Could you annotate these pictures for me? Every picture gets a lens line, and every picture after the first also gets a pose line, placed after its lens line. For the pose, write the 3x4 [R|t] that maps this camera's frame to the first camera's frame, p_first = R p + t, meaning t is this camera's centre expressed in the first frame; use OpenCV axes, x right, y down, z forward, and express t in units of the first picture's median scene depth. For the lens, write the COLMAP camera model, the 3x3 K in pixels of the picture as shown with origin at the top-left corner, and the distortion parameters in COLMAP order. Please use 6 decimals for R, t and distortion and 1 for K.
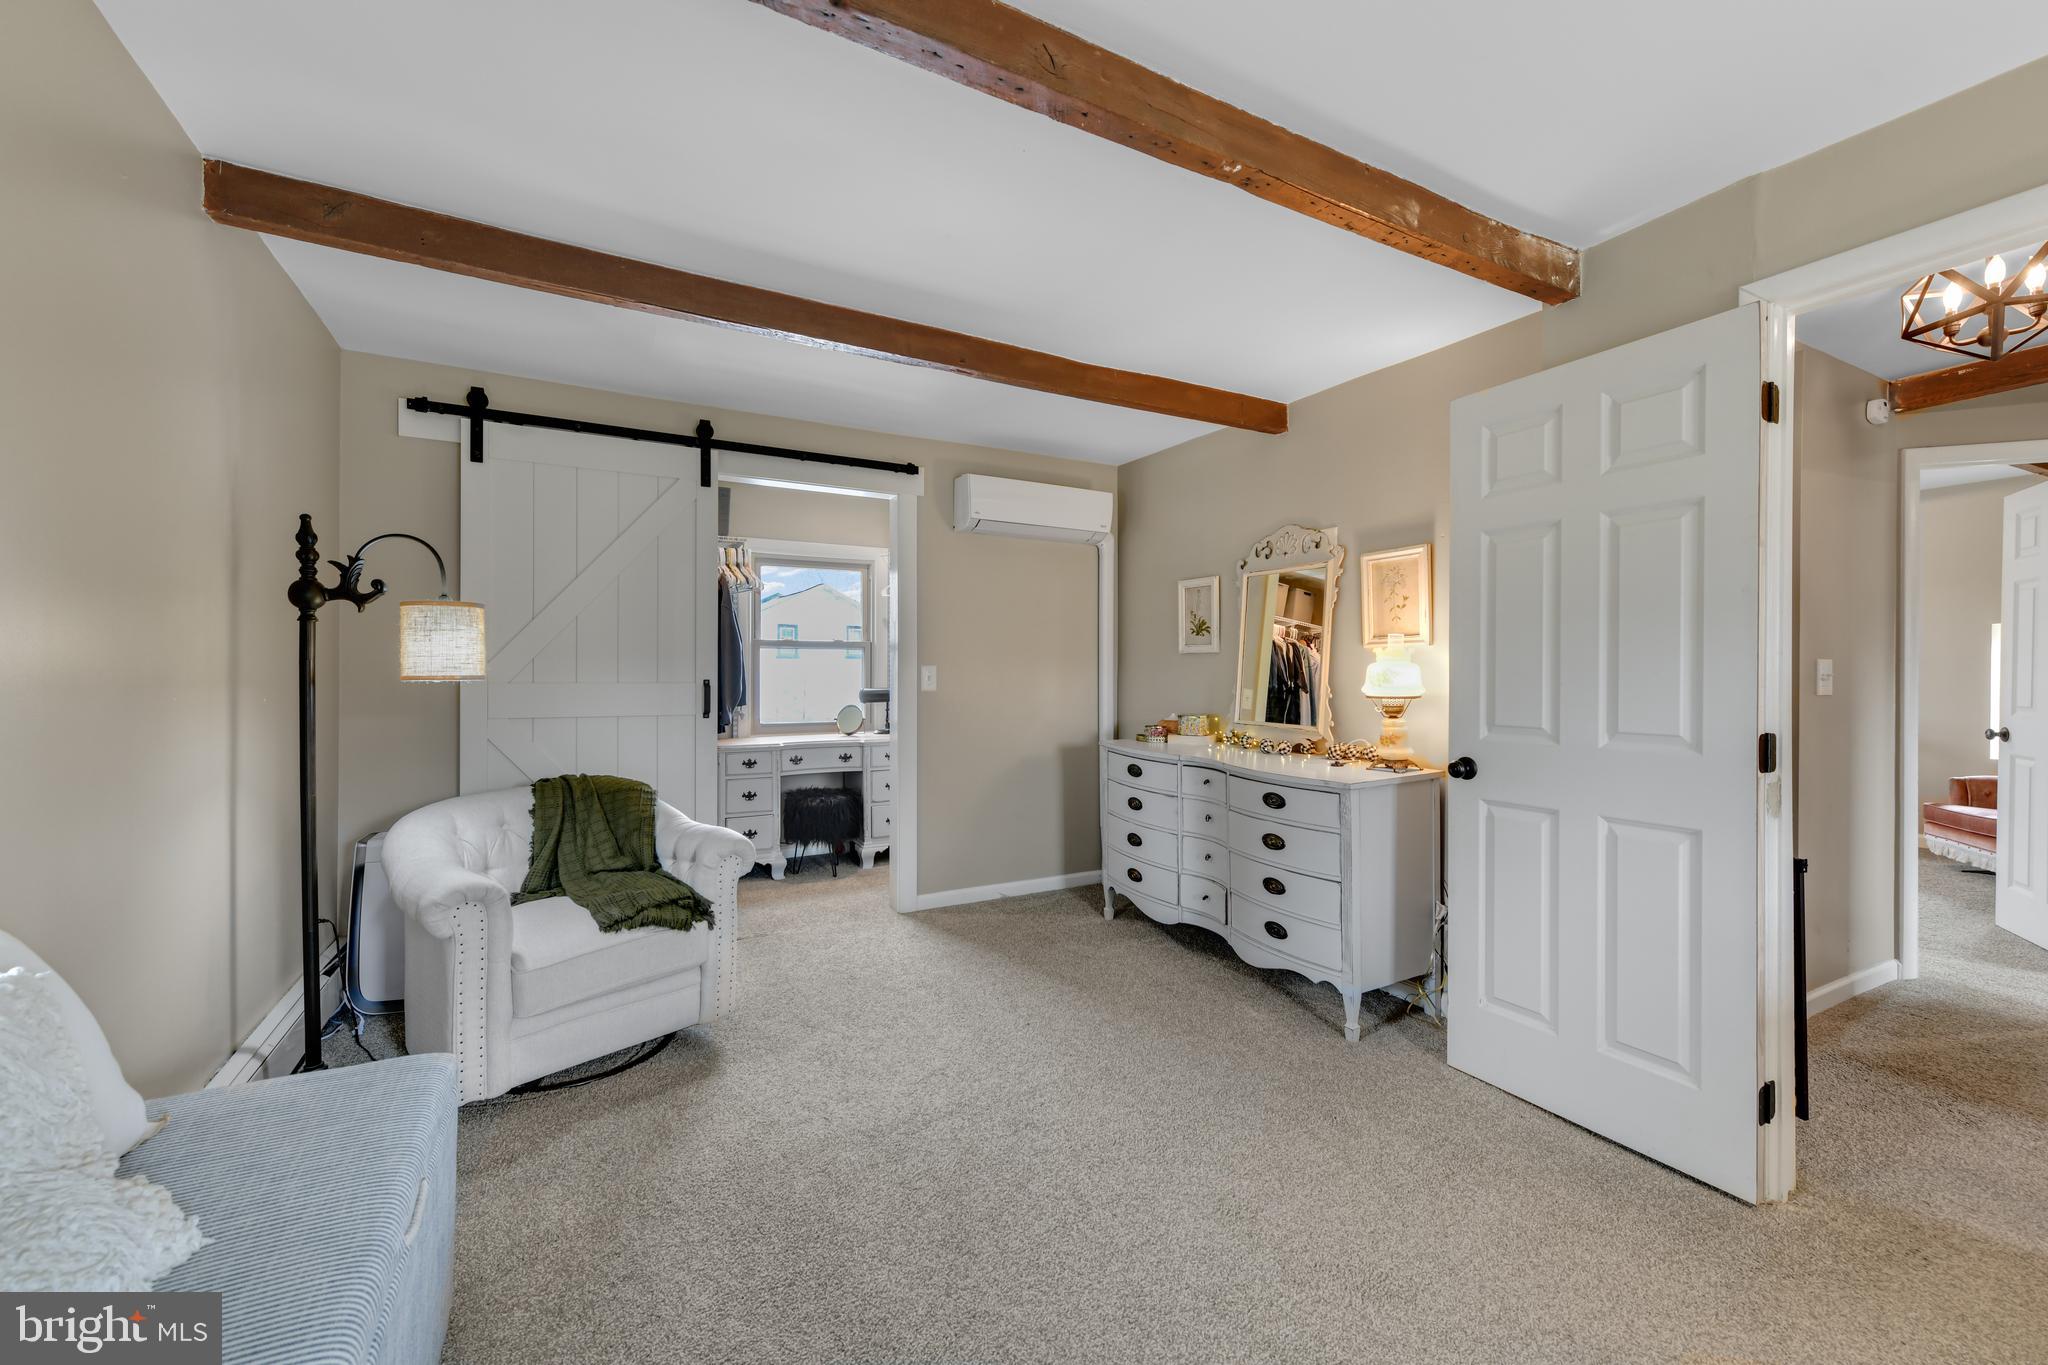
lens RADIAL K [[838.4, 0, 1022.1], [0, 838.4, 677.0], [0, 0, 1]] dist [0.003161, -0.000156]
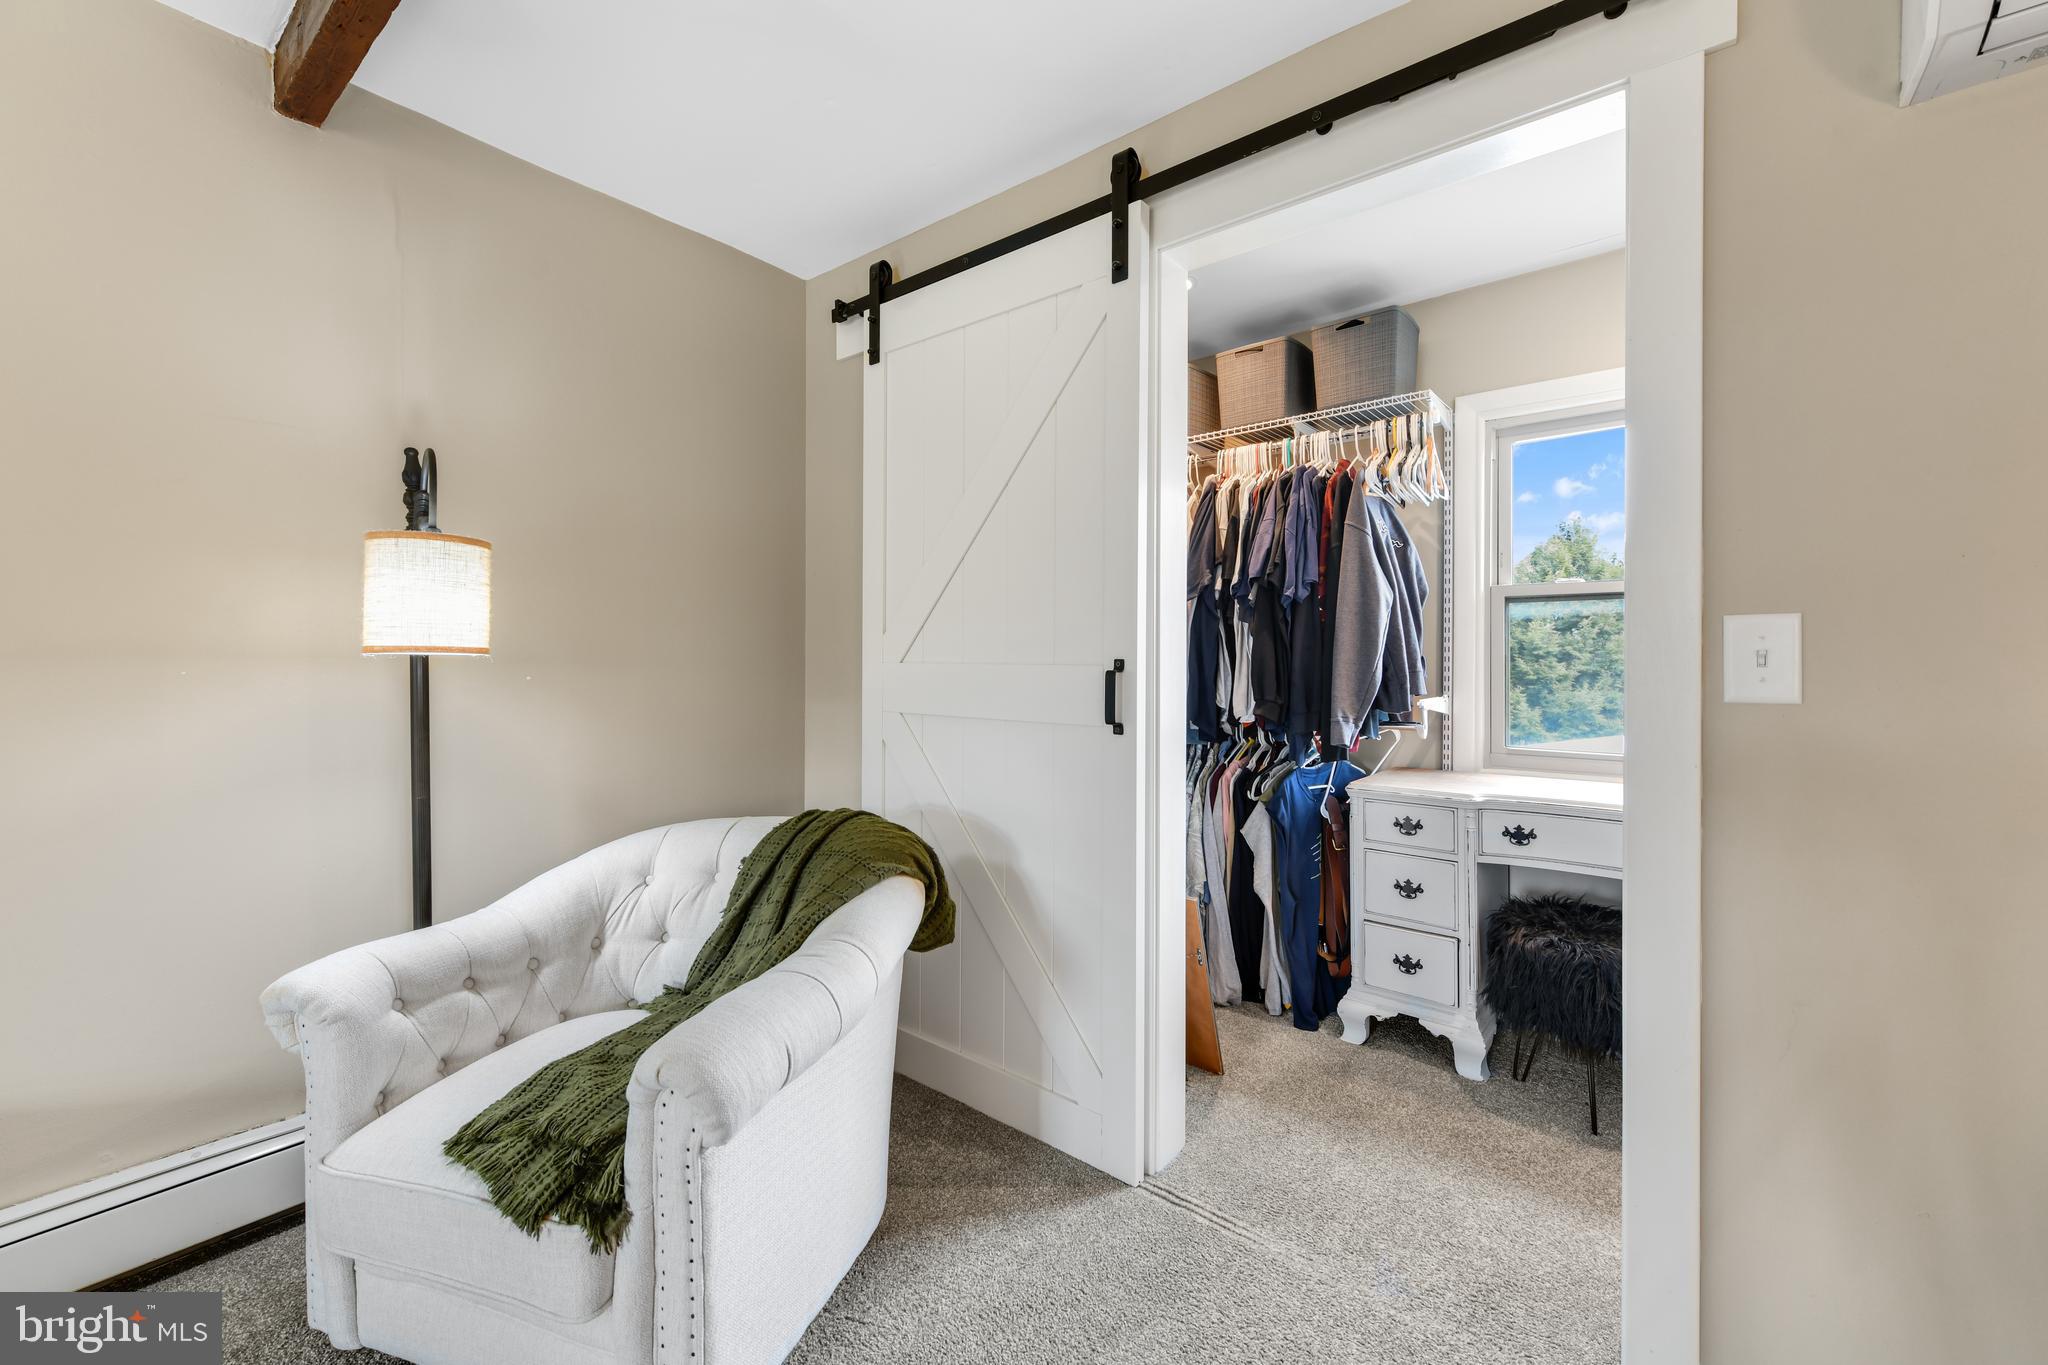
lens RADIAL K [[829.0, 0, 1024.2], [0, 829.0, 662.1], [0, 0, 1]] dist [0.015860, -0.000045]
pose [[0.389065, 0.001026, -0.921210, 0.067331], [-0.005540, 0.999984, -0.001226, 0.005893], [0.921194, 0.005580, 0.389064, 0.742494]]
